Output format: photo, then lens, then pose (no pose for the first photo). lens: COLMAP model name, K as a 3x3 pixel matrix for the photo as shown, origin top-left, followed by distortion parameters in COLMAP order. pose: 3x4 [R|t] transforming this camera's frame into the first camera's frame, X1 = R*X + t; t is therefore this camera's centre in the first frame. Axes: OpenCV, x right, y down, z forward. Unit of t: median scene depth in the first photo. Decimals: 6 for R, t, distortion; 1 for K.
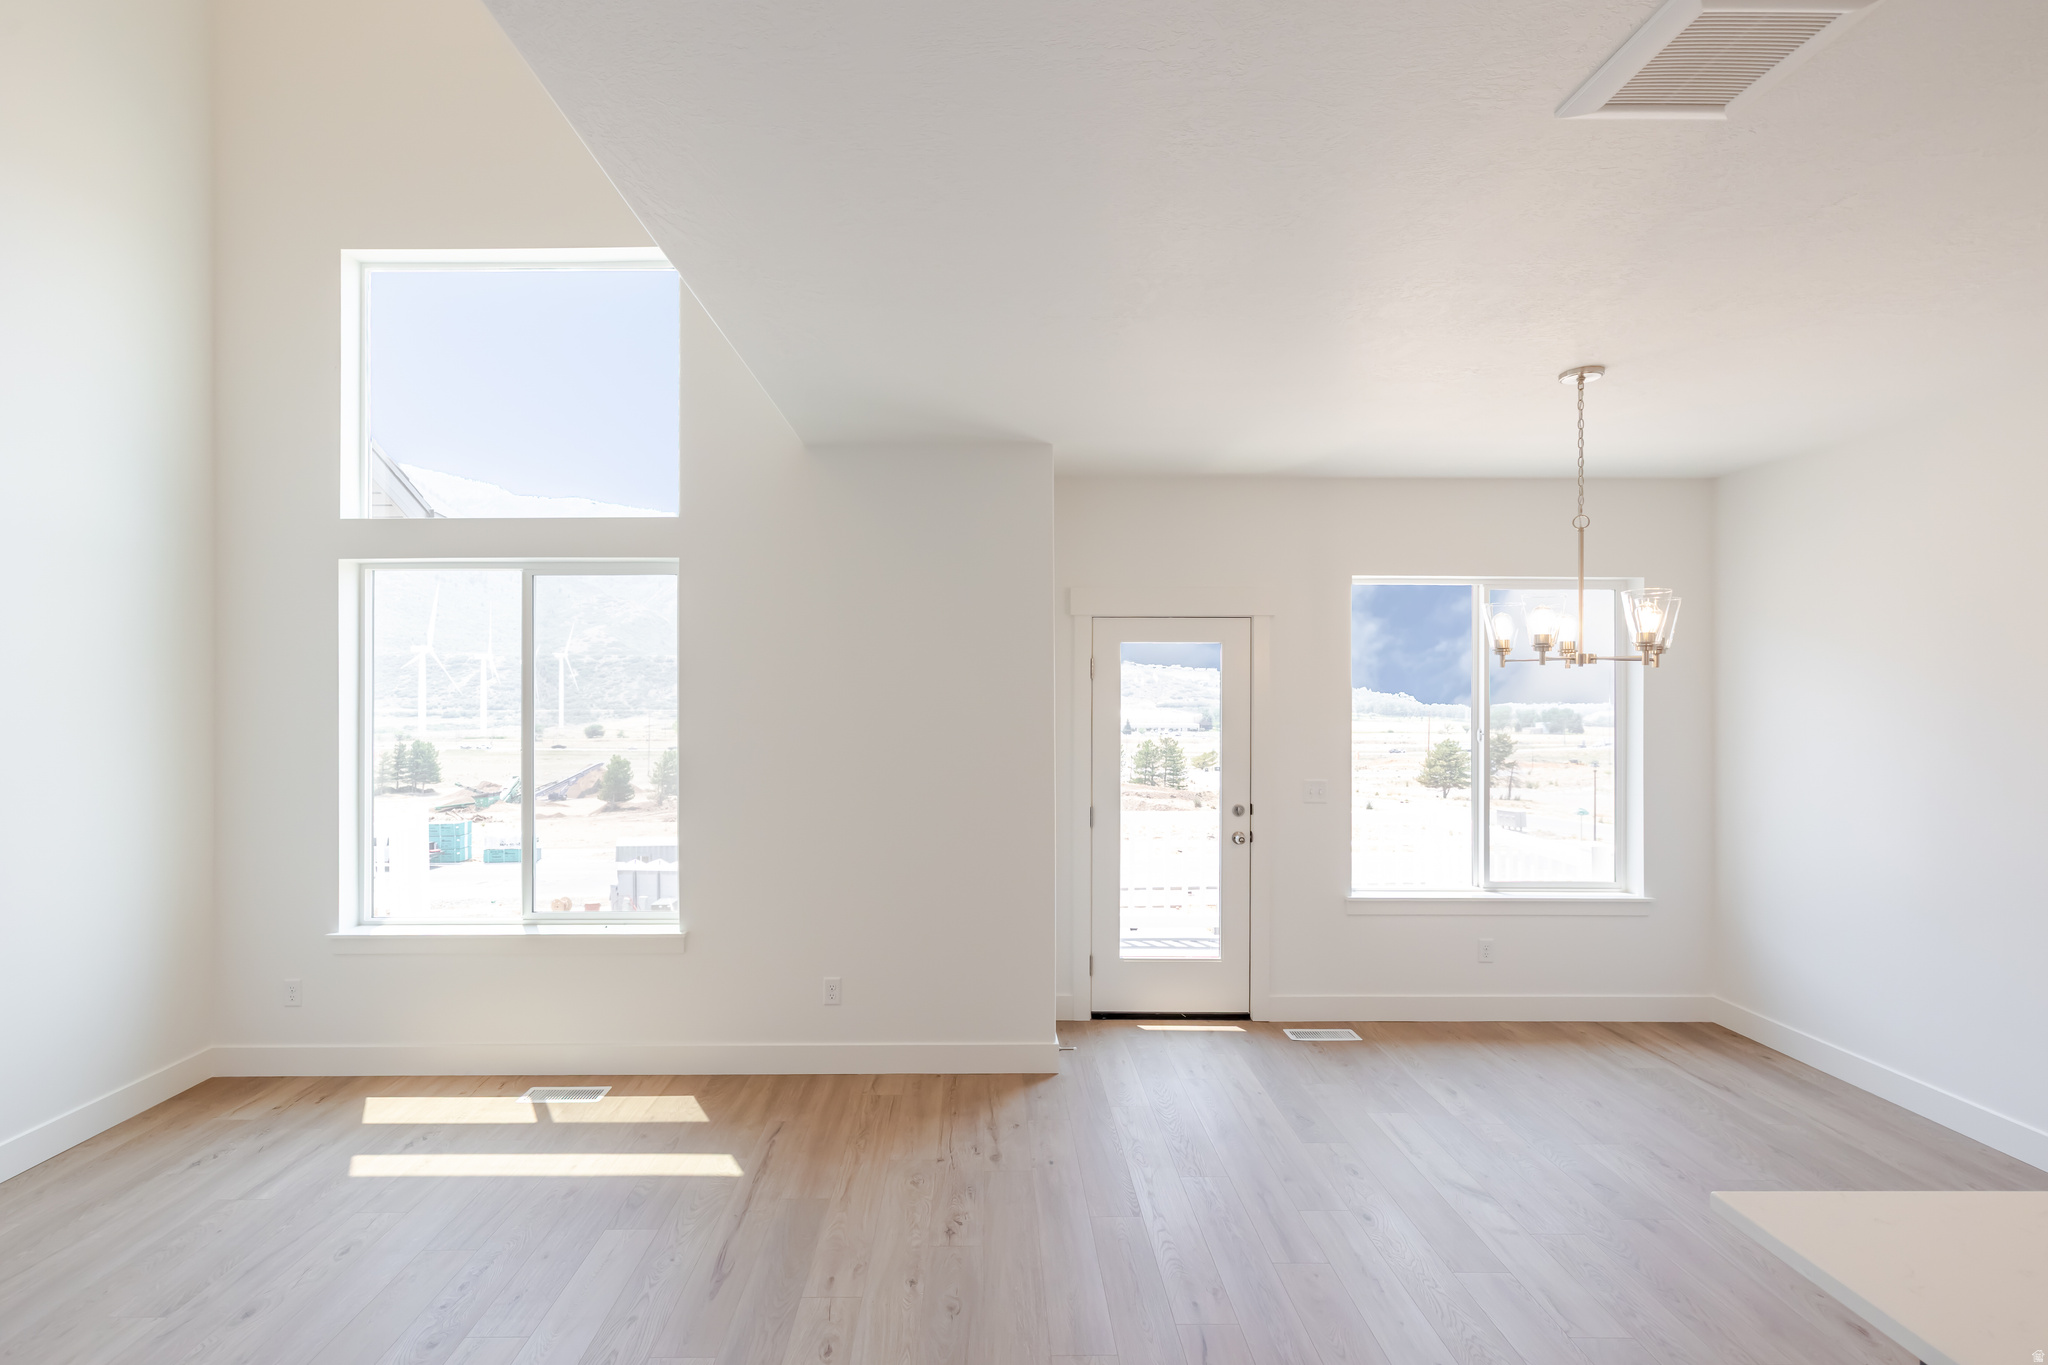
lens RADIAL K [[881.1, 0, 973.6], [0, 881.1, 701.7], [0, 0, 1]] dist [0.003686, -0.000520]
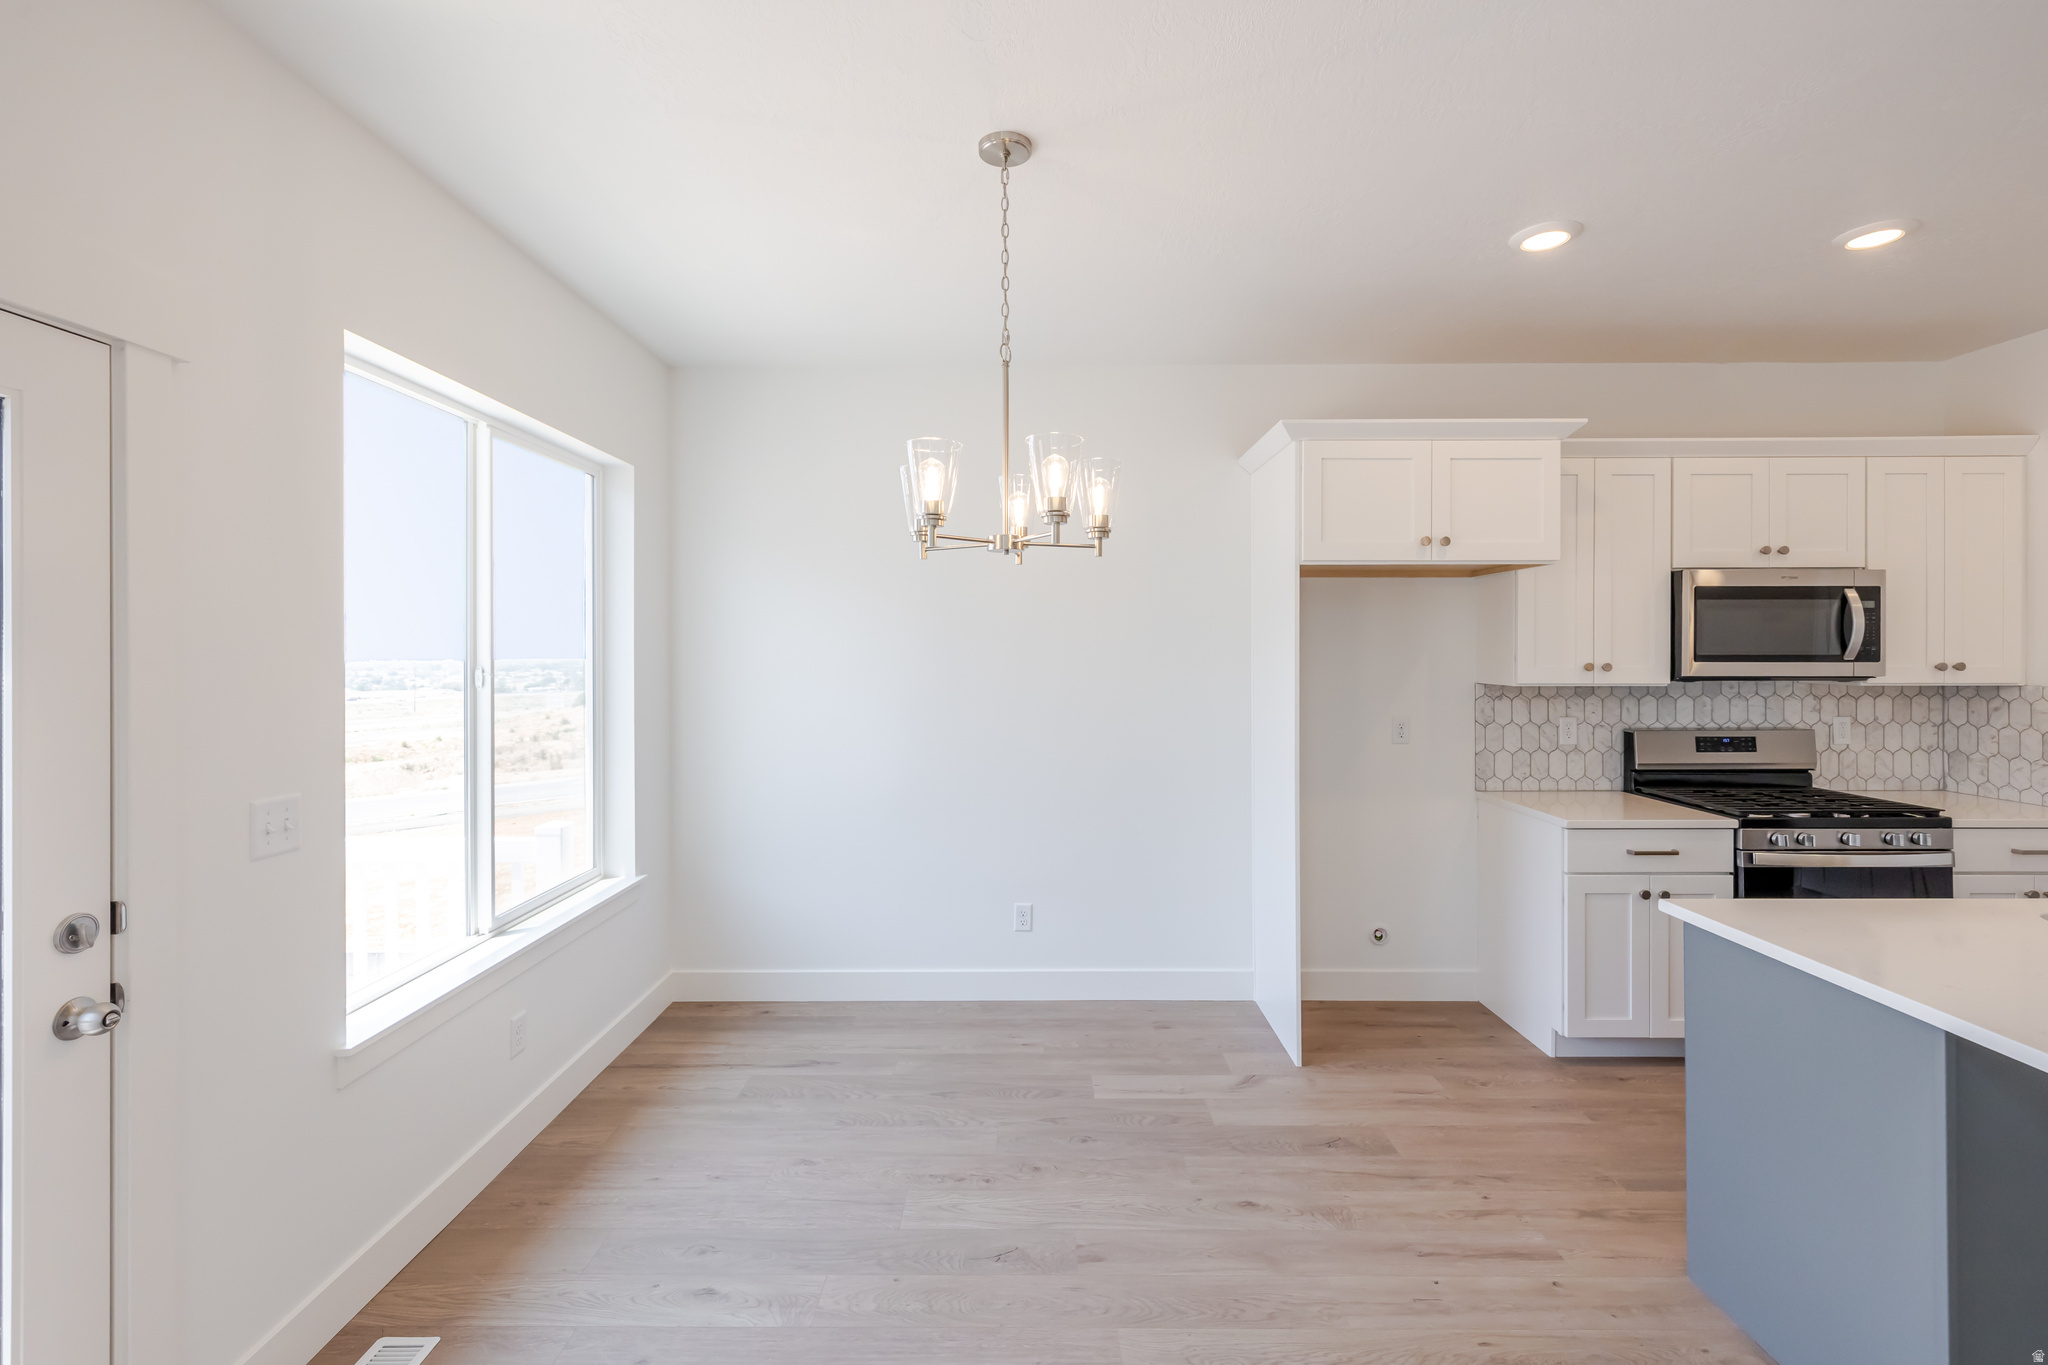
lens RADIAL K [[881.1, 0, 1031.8], [0, 881.1, 670.1], [0, 0, 1]] dist [0.003686, -0.000520]
pose [[-0.001797, -0.021836, 0.999760, -0.016399], [0.014305, 0.999659, 0.021859, 0.026963], [-0.999896, 0.014341, -0.001484, 0.676752]]
